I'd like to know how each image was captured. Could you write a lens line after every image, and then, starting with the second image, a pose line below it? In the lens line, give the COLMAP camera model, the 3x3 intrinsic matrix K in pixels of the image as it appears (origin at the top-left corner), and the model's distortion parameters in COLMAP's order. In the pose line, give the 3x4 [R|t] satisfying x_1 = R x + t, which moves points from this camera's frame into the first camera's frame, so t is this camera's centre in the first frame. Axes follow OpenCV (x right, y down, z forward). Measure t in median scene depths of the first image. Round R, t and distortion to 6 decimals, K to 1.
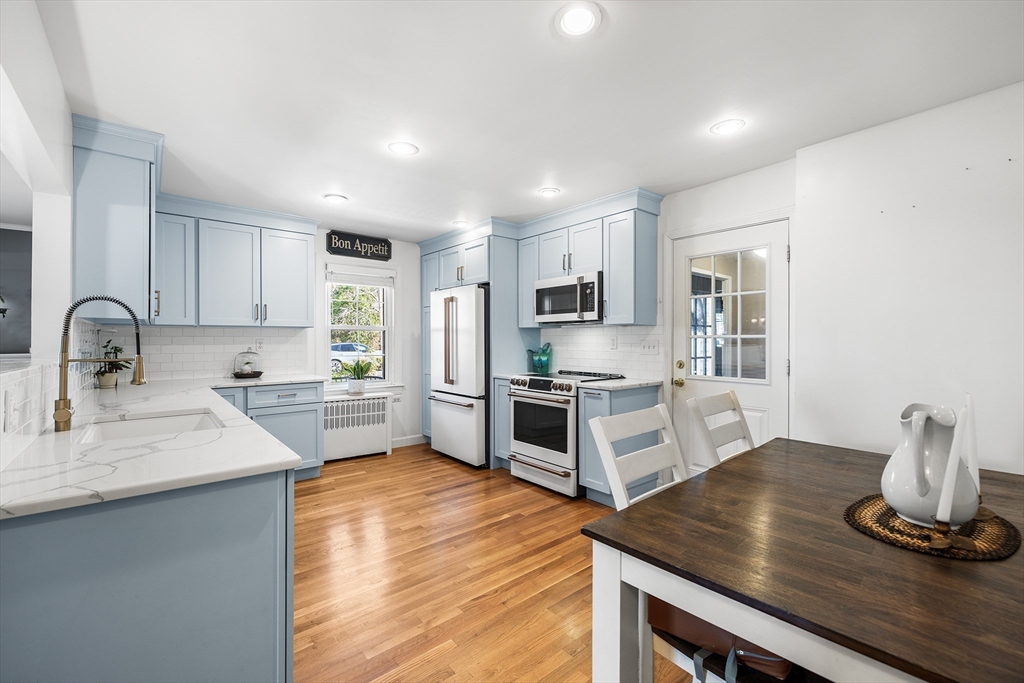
lens RADIAL K [[432.0, 0, 507.7], [0, 432.0, 338.5], [0, 0, 1]] dist [-0.000606, -0.000002]
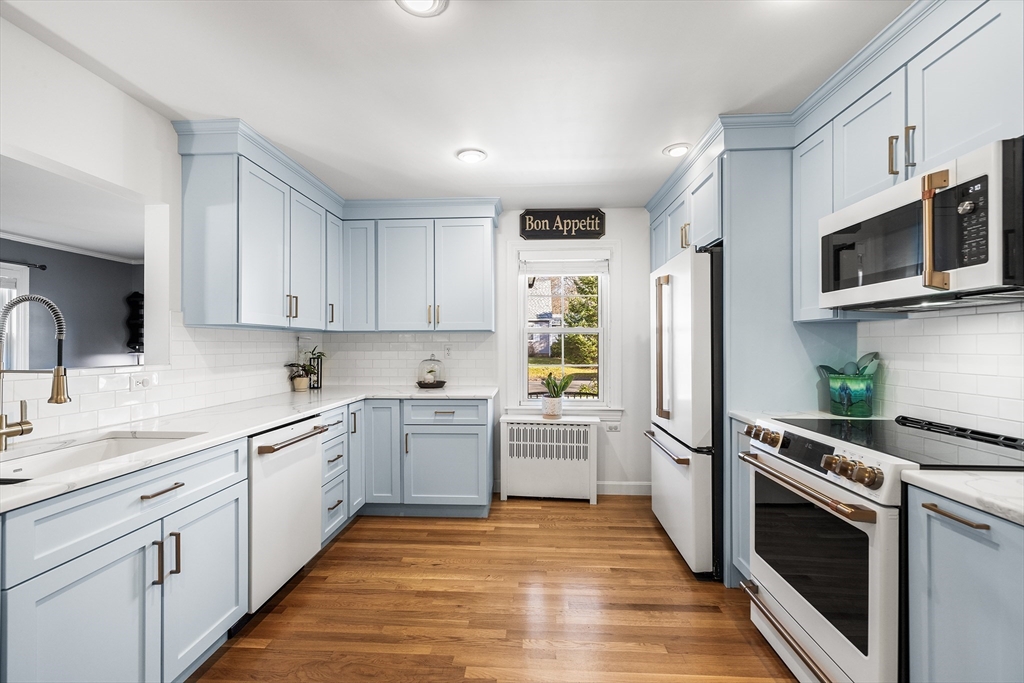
lens RADIAL K [[433.7, 0, 509.7], [0, 433.7, 344.5], [0, 0, 1]] dist [-0.000443, 0.000189]
pose [[0.730951, -0.001500, -0.682429, 0.137473], [0.003309, 0.999994, 0.001347, -0.000457], [0.682422, -0.003242, 0.730951, 0.430247]]
